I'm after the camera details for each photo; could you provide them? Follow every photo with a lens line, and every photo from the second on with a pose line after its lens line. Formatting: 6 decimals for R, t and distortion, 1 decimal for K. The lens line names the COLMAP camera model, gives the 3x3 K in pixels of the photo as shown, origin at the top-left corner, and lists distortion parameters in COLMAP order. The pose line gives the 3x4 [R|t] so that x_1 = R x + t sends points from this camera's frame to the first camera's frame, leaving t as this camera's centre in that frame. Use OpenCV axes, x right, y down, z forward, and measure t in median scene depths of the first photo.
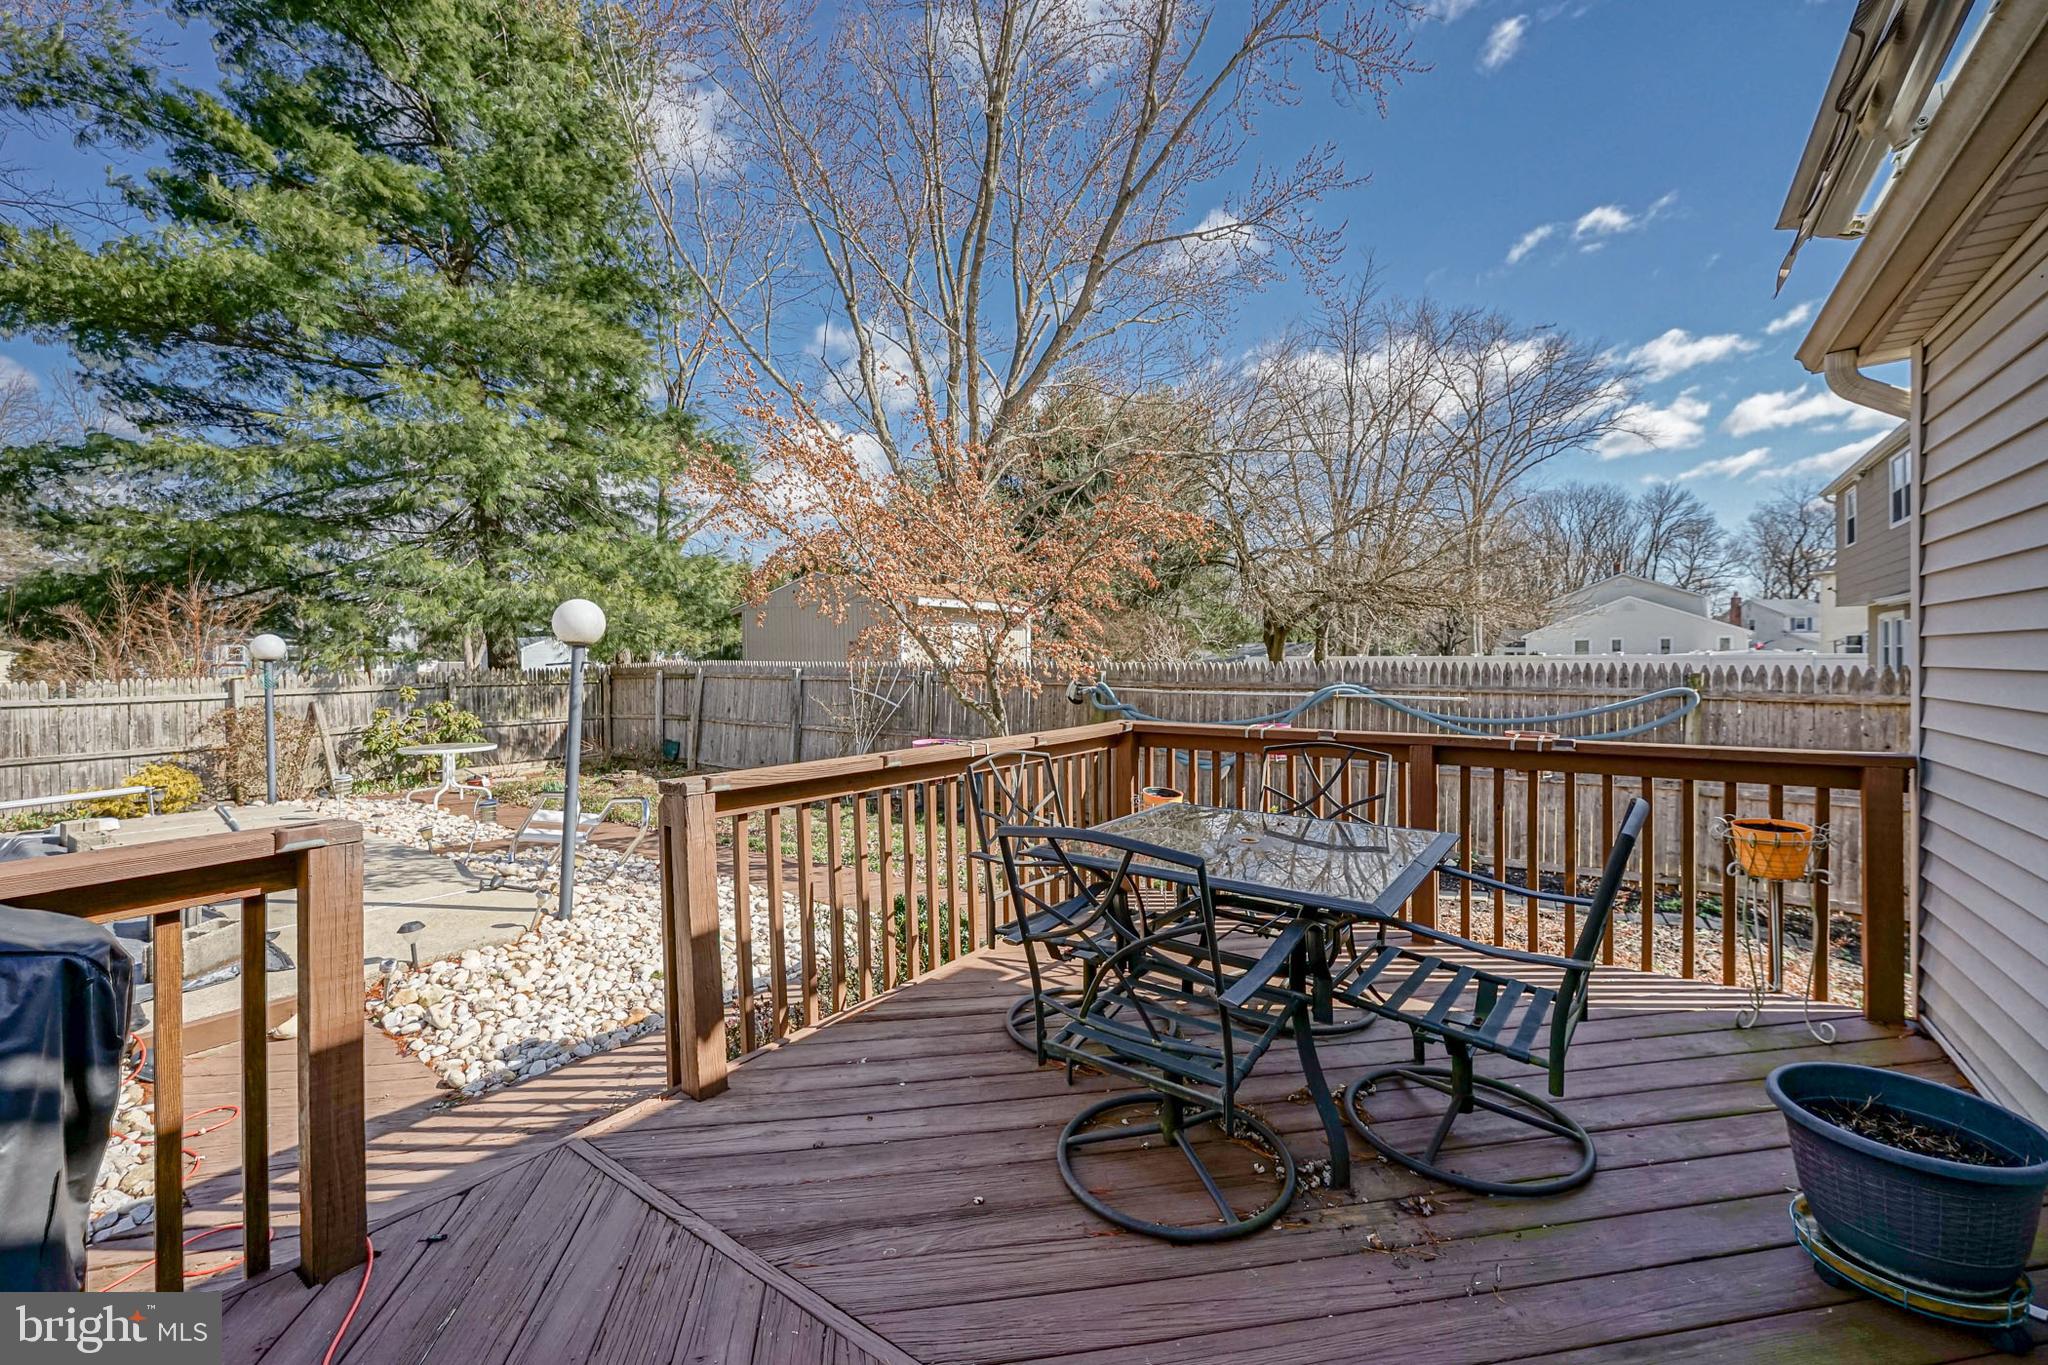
lens RADIAL K [[837.3, 0, 1015.6], [0, 837.3, 669.8], [0, 0, 1]] dist [0.000766, 0.000566]
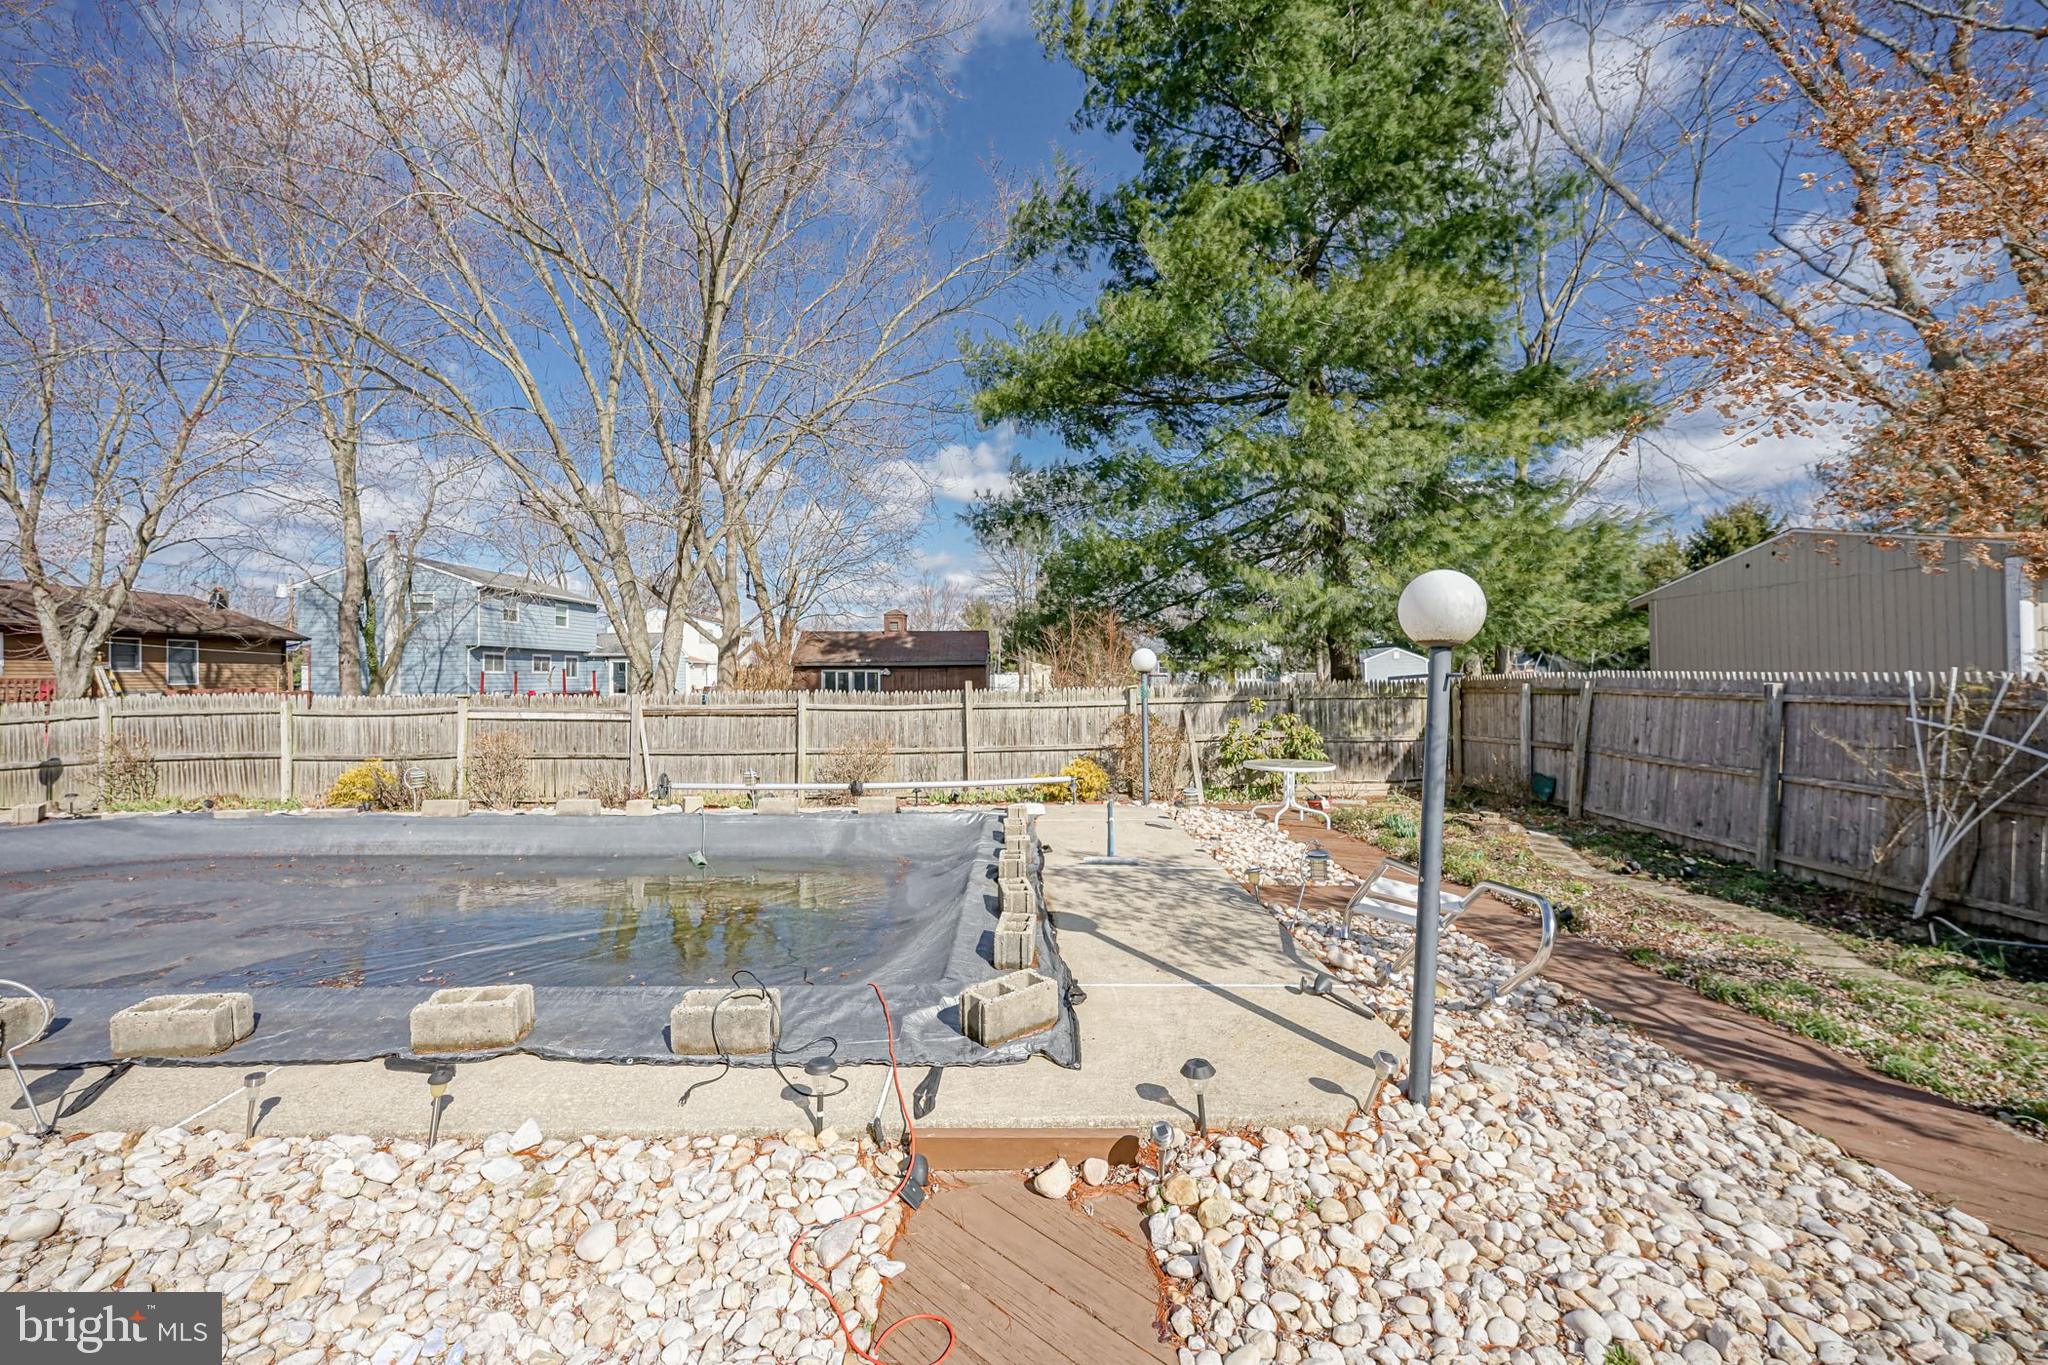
lens RADIAL K [[837.3, 0, 1015.6], [0, 837.3, 669.8], [0, 0, 1]] dist [0.000766, 0.000566]
pose [[0.598312, -0.004400, -0.801251, -0.103880], [-0.006034, 0.999932, -0.009996, -0.001914], [0.801240, 0.010815, 0.598245, 0.184400]]
